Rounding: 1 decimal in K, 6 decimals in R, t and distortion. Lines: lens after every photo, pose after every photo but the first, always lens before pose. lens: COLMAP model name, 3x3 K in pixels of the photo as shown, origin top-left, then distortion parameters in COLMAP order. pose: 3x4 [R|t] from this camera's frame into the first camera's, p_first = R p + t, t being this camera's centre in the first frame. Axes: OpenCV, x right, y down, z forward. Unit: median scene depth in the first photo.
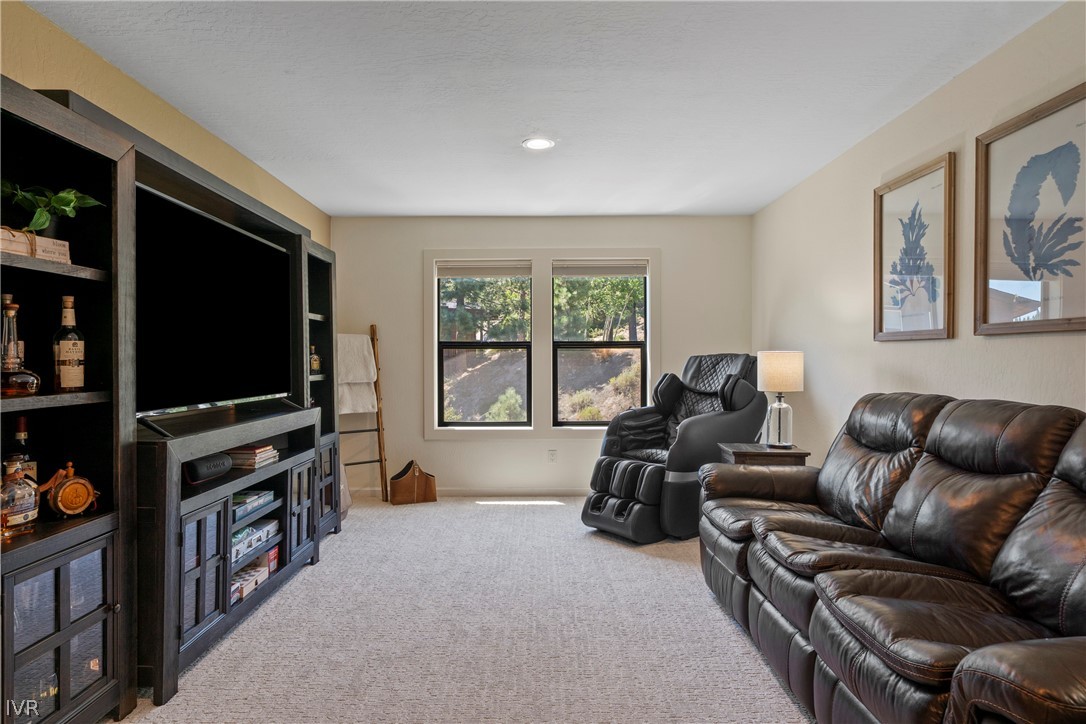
lens RADIAL K [[616.2, 0, 541.6], [0, 616.2, 360.1], [0, 0, 1]] dist [-0.003297, 0.002422]
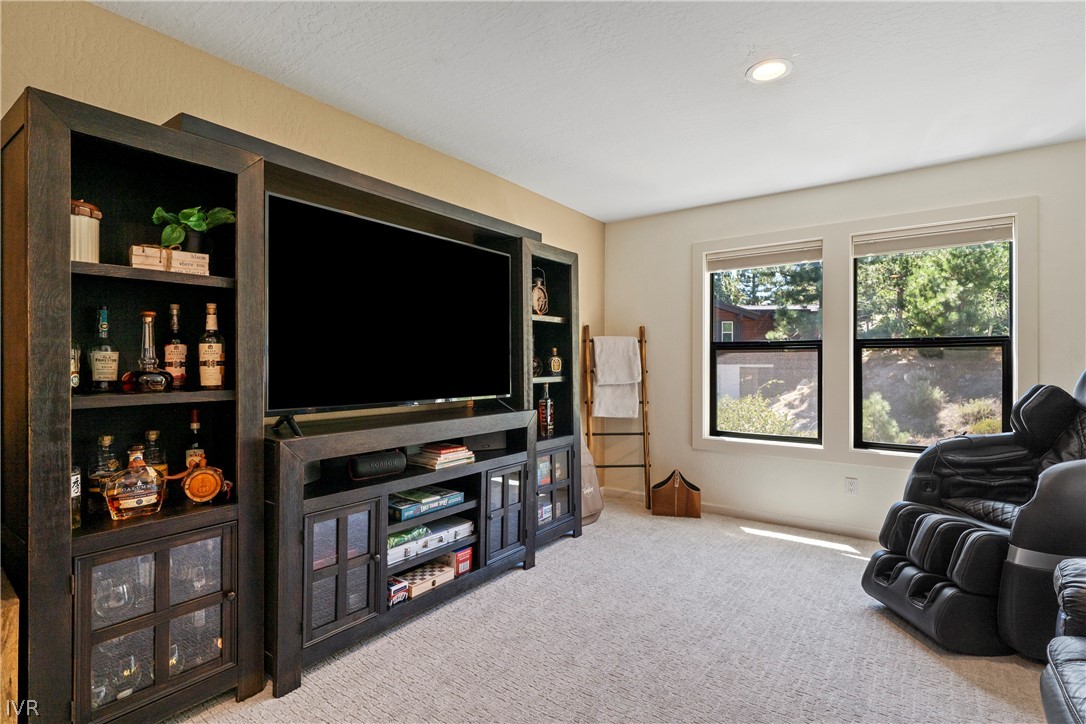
lens RADIAL K [[536.0, 0, 542.1], [0, 536.0, 359.7], [0, 0, 1]] dist [0.000720, 0.001344]
pose [[0.803960, 0.001151, -0.594683, 0.148073], [-0.004028, 0.999986, -0.003509, -0.000744], [0.594670, 0.005216, 0.803953, 0.297904]]
